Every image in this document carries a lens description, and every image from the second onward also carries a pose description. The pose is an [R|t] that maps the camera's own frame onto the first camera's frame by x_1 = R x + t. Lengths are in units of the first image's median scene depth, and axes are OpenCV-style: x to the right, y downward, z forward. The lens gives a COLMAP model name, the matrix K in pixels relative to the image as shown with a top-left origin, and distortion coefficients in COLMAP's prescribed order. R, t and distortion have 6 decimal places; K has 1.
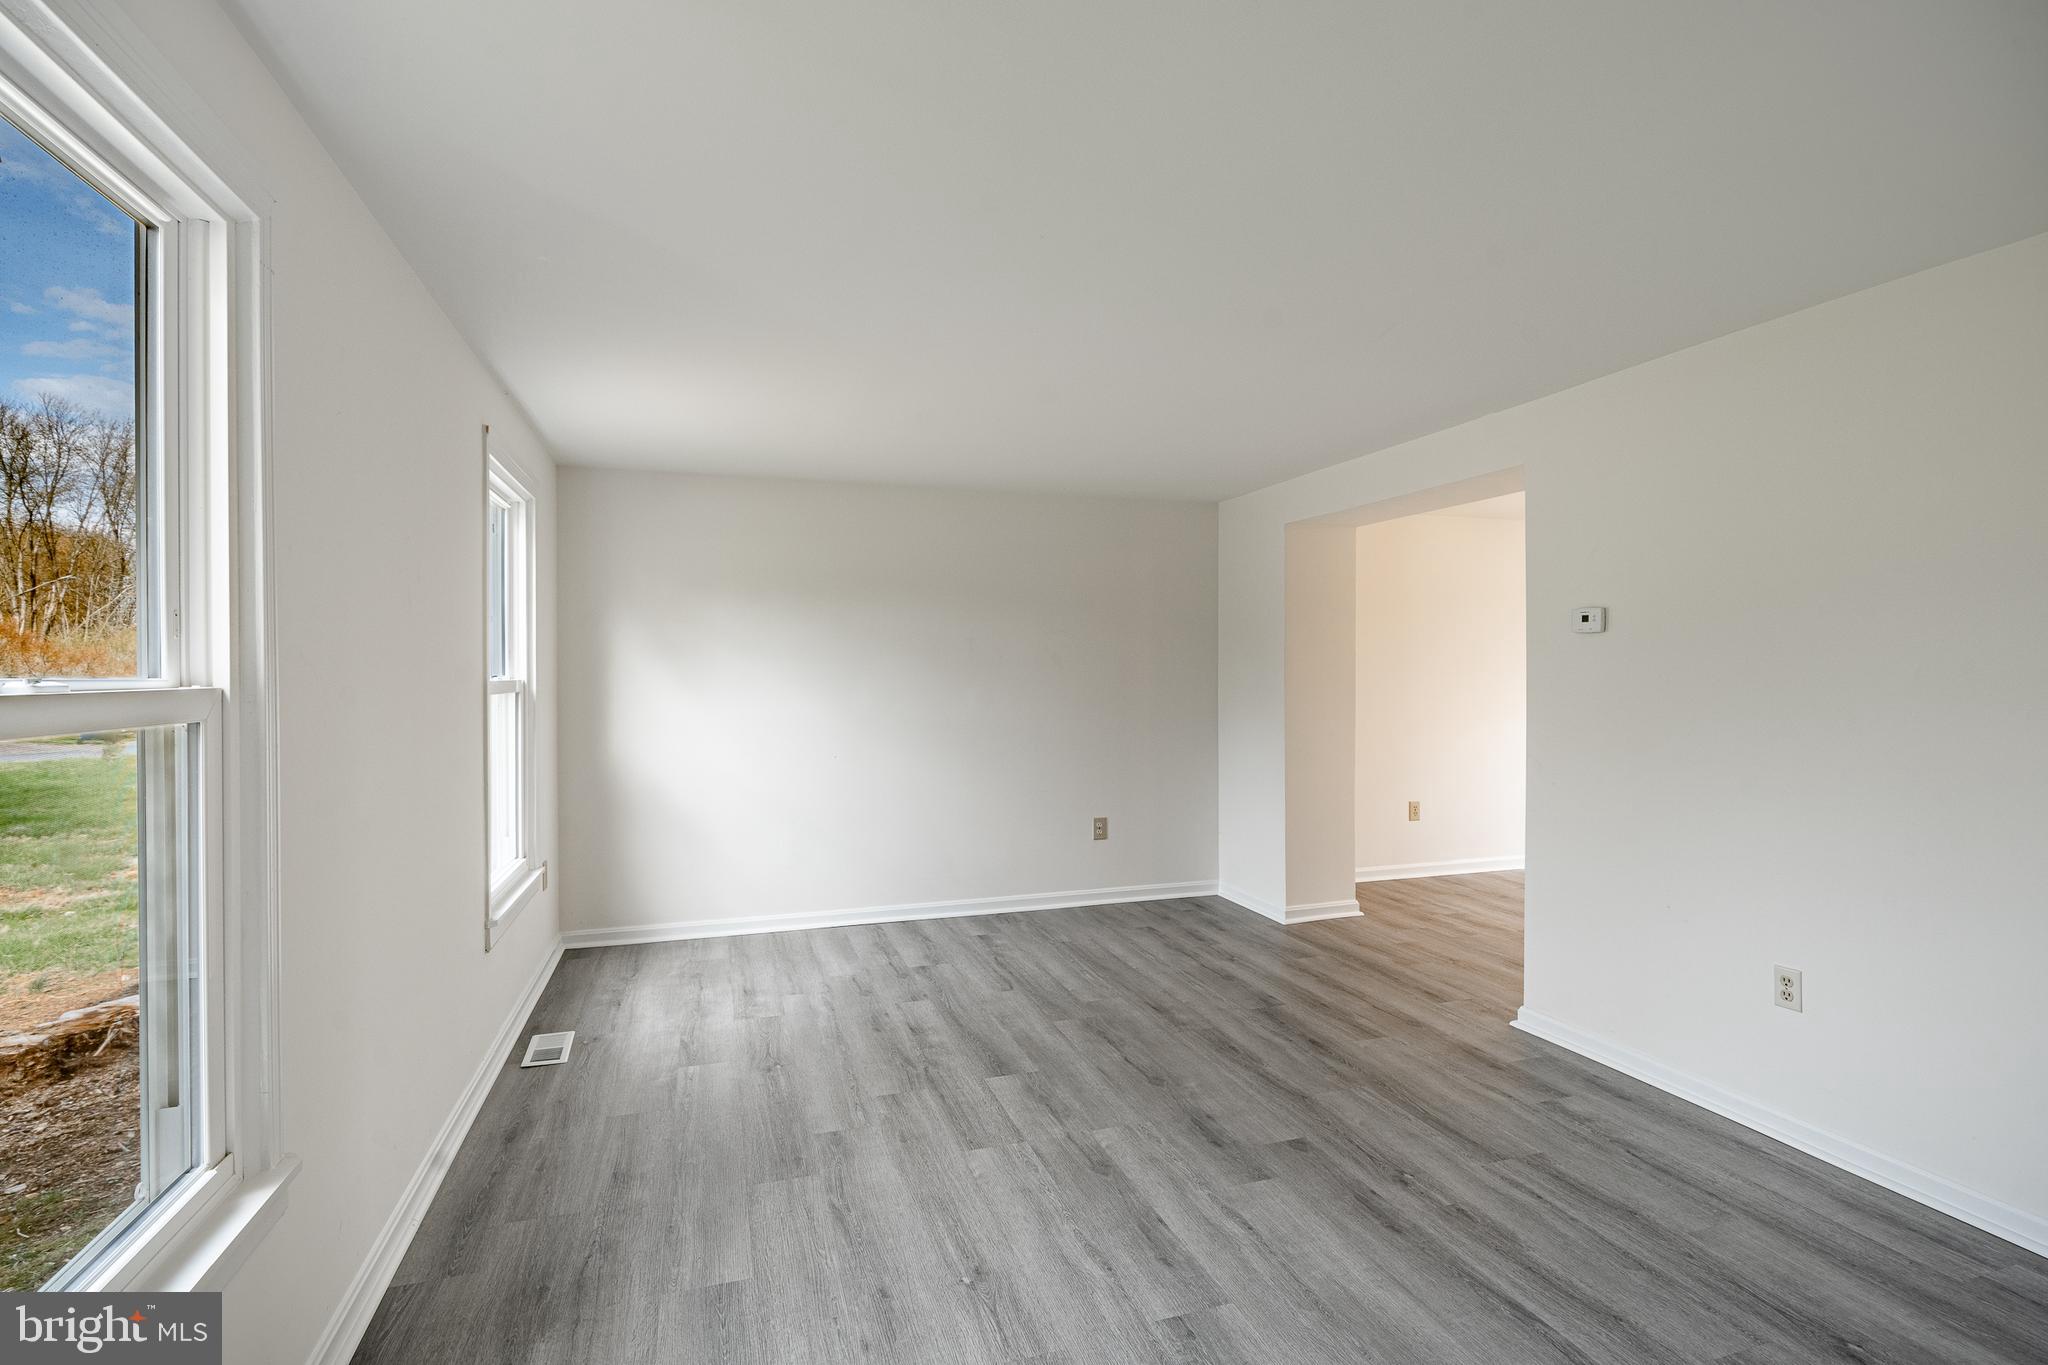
lens RADIAL K [[955.7, 0, 1007.9], [0, 955.7, 675.8], [0, 0, 1]] dist [0.002972, -0.001809]
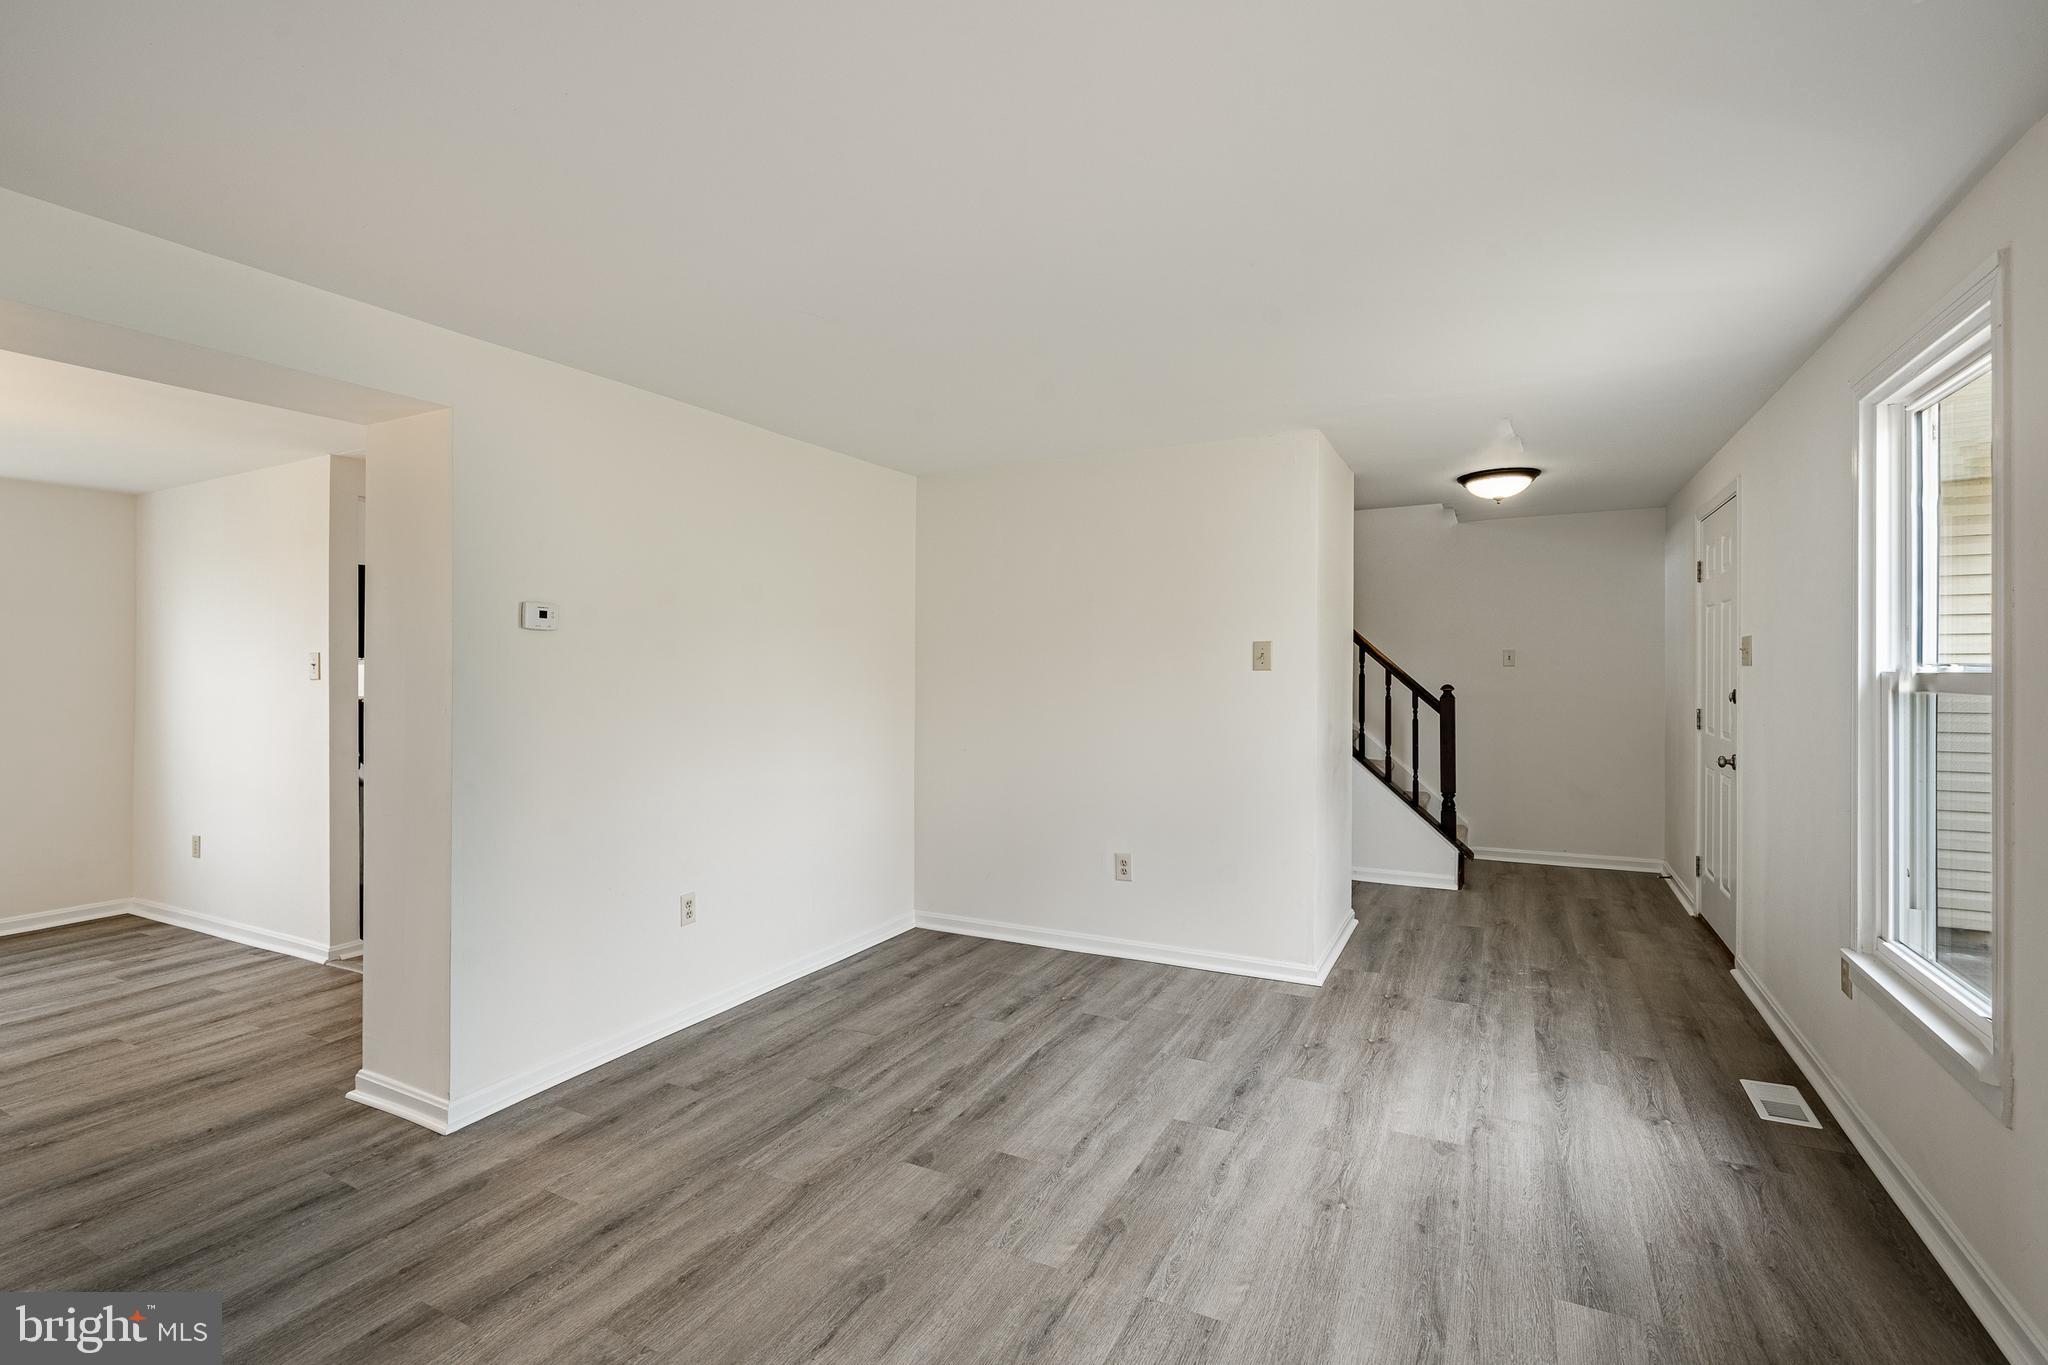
lens RADIAL K [[955.7, 0, 1006.6], [0, 955.7, 676.5], [0, 0, 1]] dist [0.002972, -0.001809]
pose [[-0.704369, 0.001786, 0.709832, -0.441952], [0.010440, 0.999915, 0.007845, -0.002505], [-0.709757, 0.012936, -0.704327, 1.617238]]
